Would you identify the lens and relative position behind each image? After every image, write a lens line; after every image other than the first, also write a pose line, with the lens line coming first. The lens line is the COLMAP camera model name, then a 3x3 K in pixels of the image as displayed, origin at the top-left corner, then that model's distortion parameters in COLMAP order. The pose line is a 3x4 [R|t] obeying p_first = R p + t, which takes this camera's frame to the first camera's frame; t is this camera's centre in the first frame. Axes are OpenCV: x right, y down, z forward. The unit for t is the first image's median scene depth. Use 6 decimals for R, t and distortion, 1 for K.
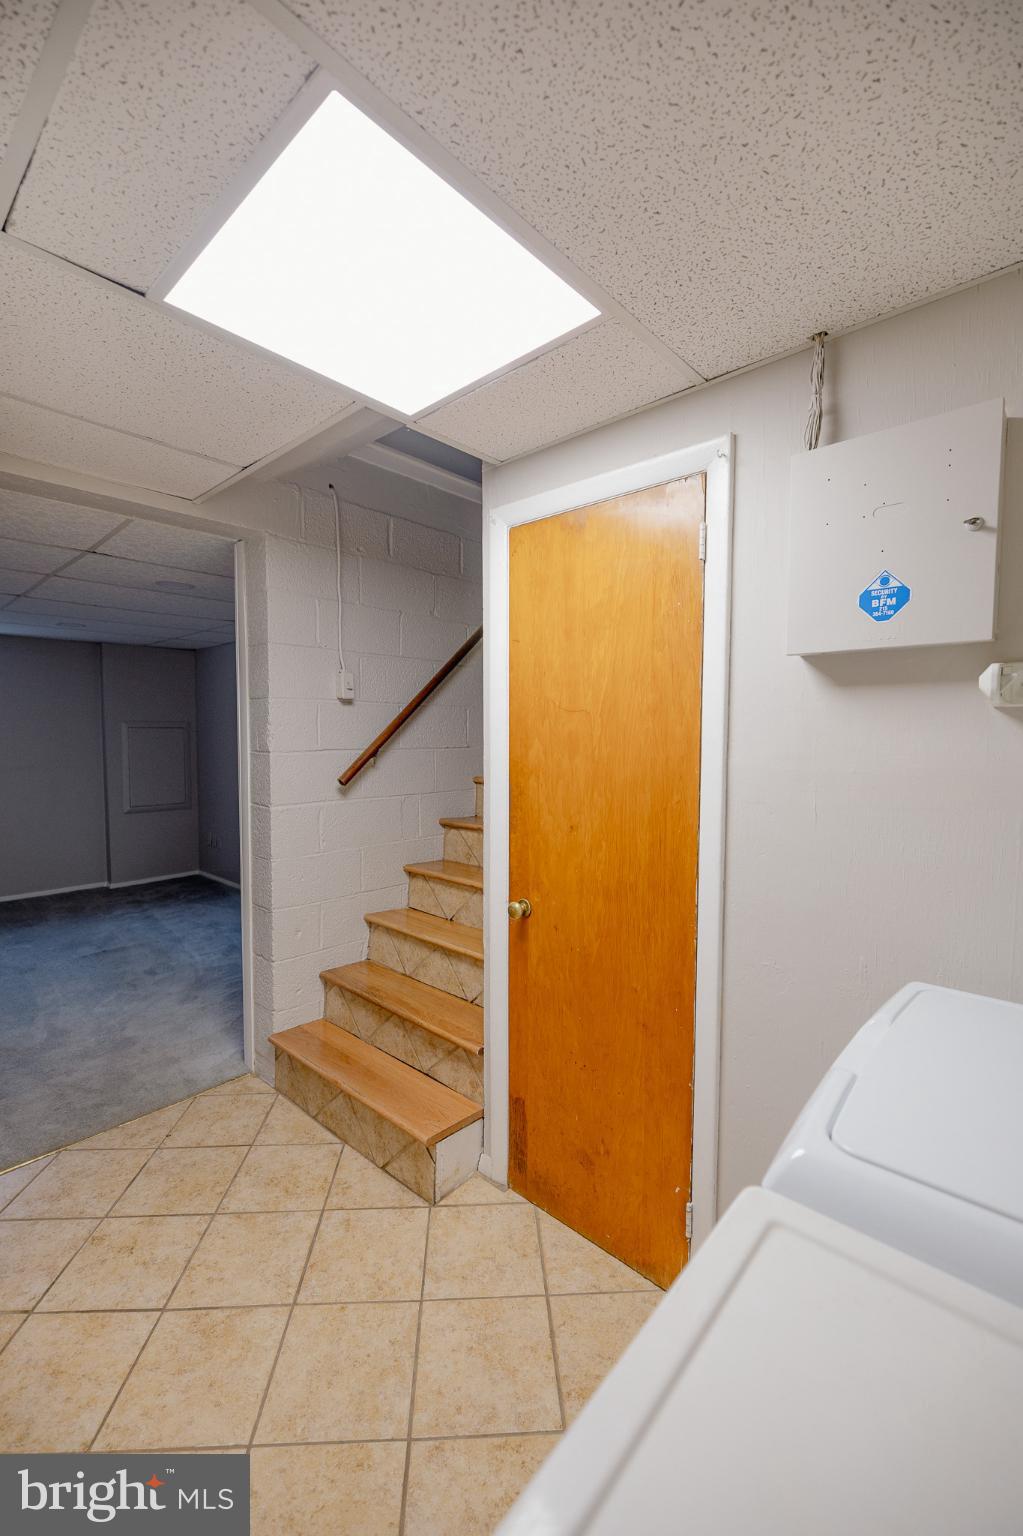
lens RADIAL K [[638.6, 0, 506.2], [0, 638.6, 769.0], [0, 0, 1]] dist [-0.001304, -0.000398]
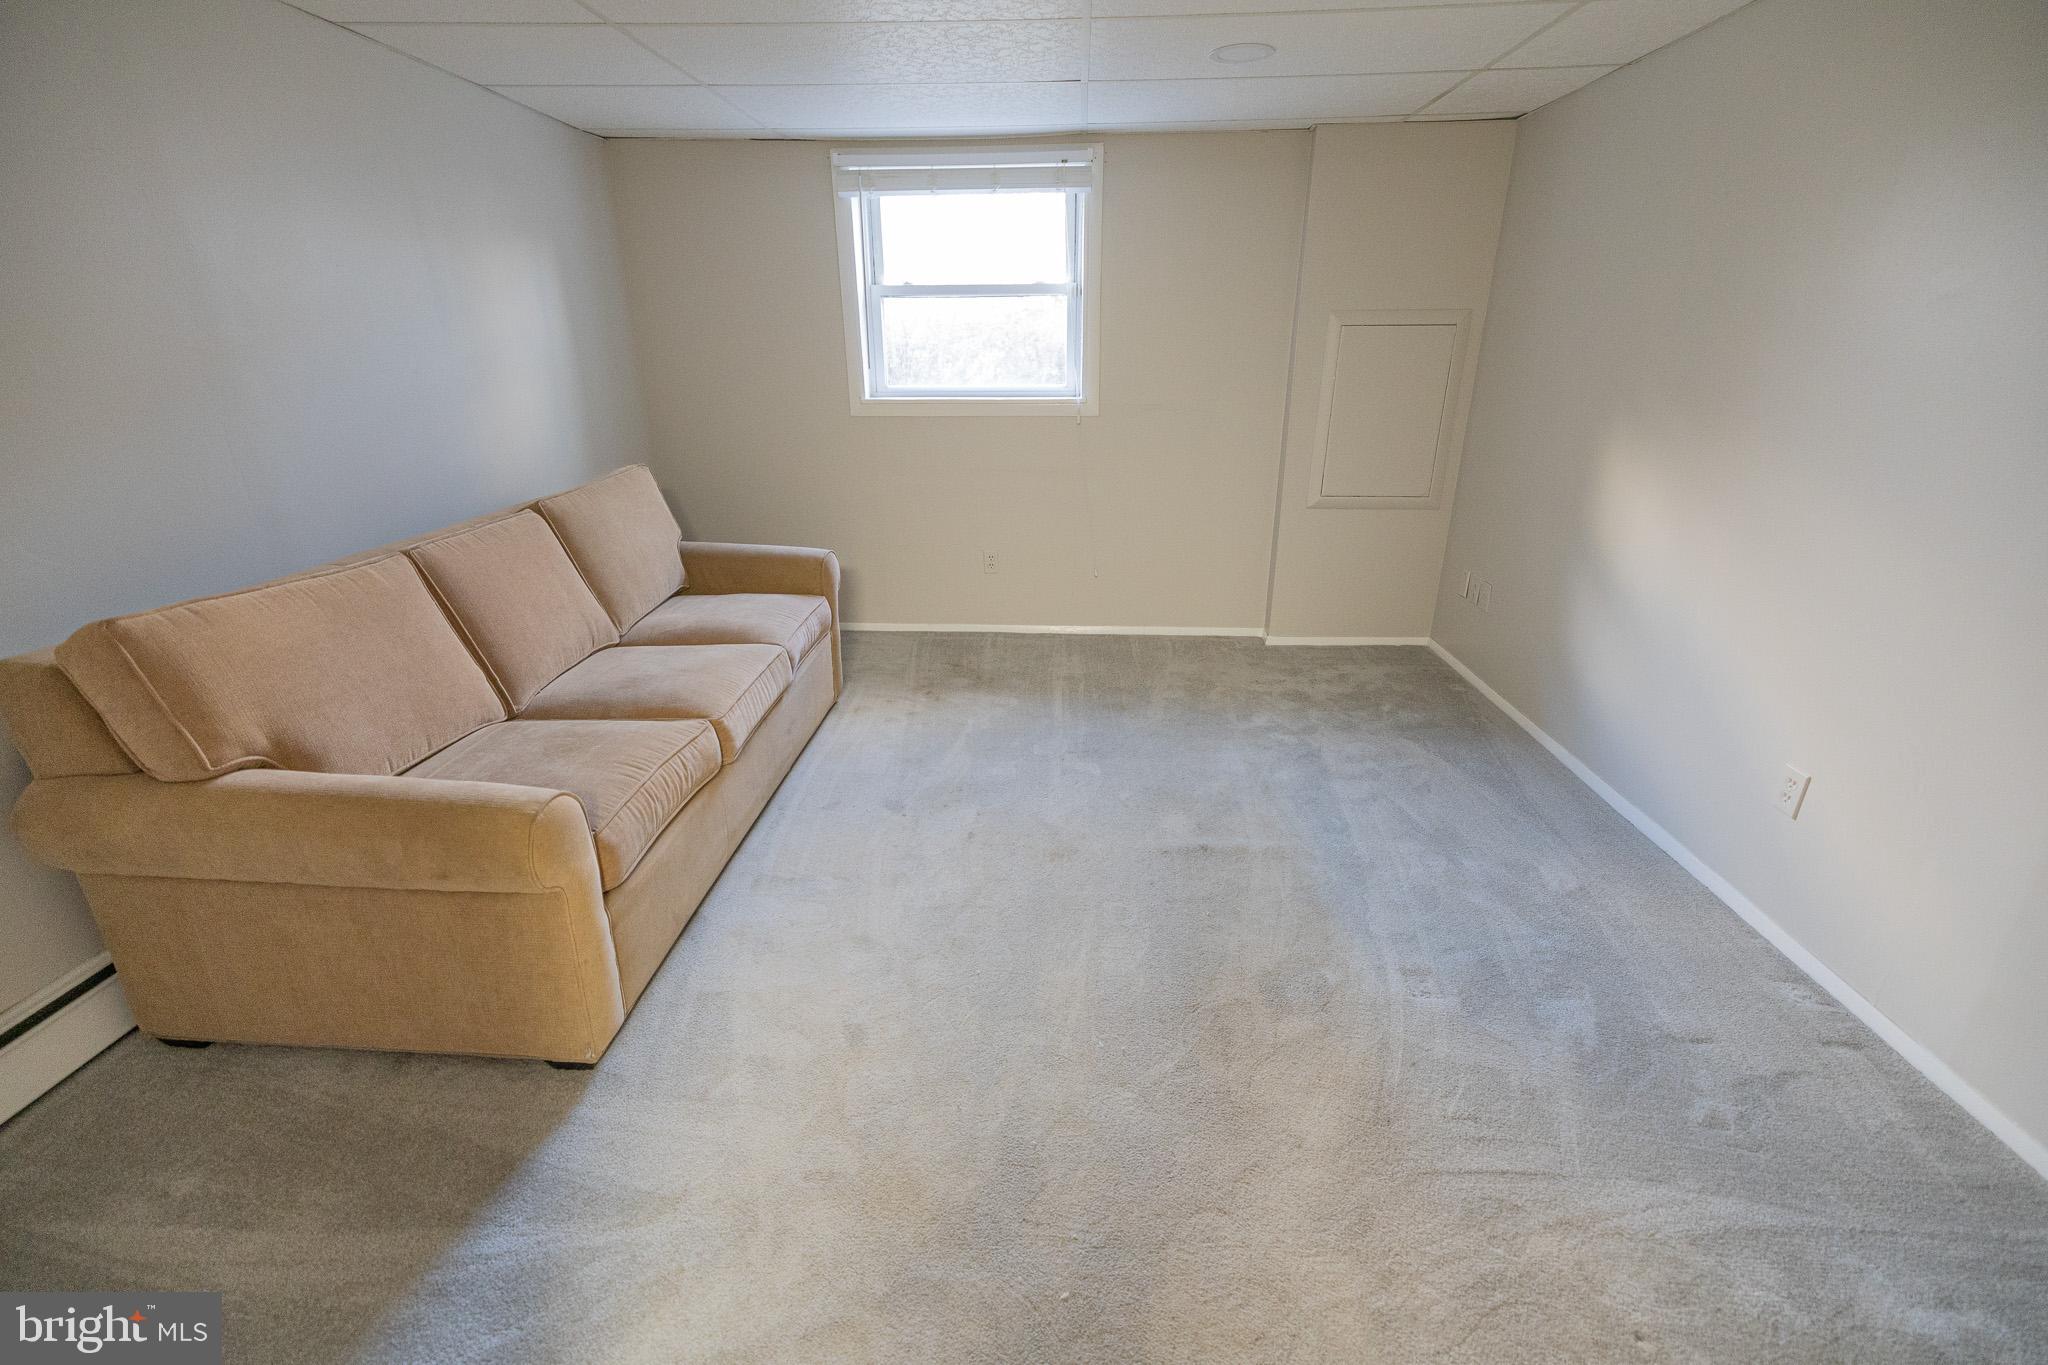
lens RADIAL K [[851.4, 0, 1024.8], [0, 851.4, 682.4], [0, 0, 1]] dist [-0.001304, -0.000398]
pose [[0.632725, 0.277520, -0.722939, -0.246645], [-0.028783, 0.941359, 0.336176, -0.024175], [0.773841, -0.191899, 0.603610, 0.452459]]
